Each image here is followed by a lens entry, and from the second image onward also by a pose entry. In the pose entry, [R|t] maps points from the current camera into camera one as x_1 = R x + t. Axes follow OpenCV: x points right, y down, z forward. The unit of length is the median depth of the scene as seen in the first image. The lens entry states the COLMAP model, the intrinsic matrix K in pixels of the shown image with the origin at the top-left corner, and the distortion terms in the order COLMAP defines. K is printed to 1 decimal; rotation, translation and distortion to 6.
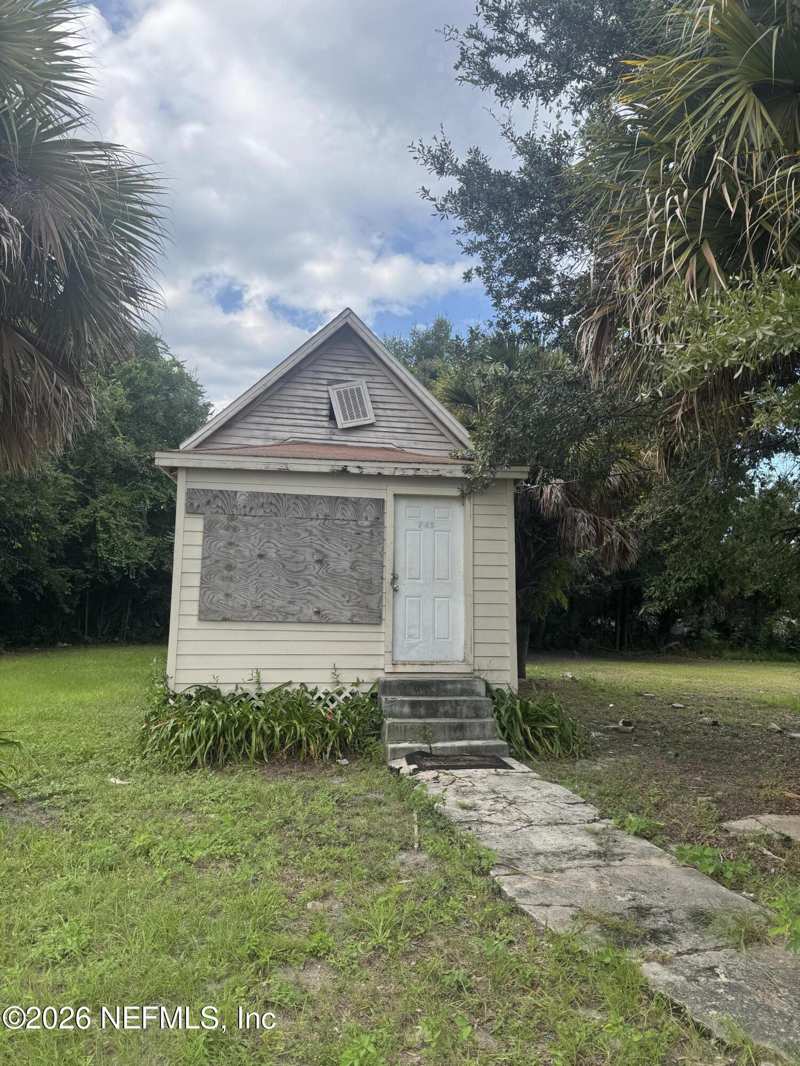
lens RADIAL K [[752.8, 0, 398.0], [0, 752.8, 526.0], [0, 0, 1]] dist [0.064746, -0.076022]
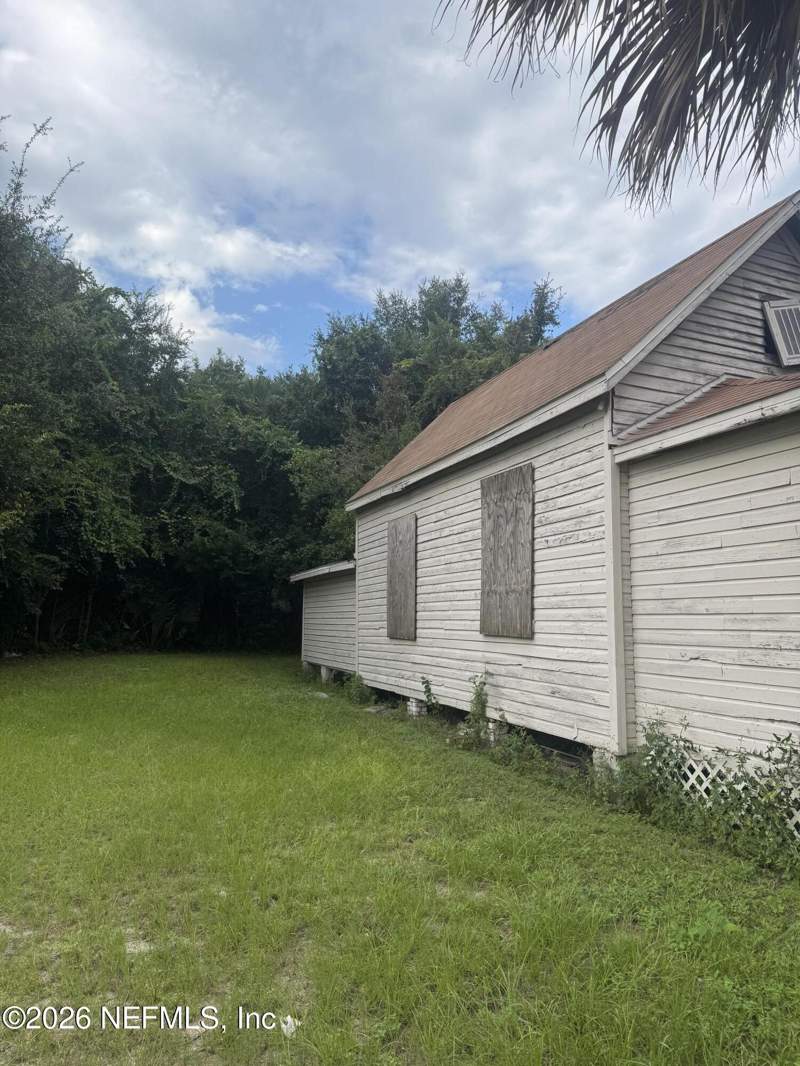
lens RADIAL K [[752.8, 0, 407.5], [0, 752.8, 525.0], [0, 0, 1]] dist [0.064746, -0.076022]
pose [[0.970990, 0.029767, 0.237262, -0.258353], [-0.033157, 0.999397, 0.010309, 0.007762], [-0.236812, -0.017877, 0.971391, 0.191429]]
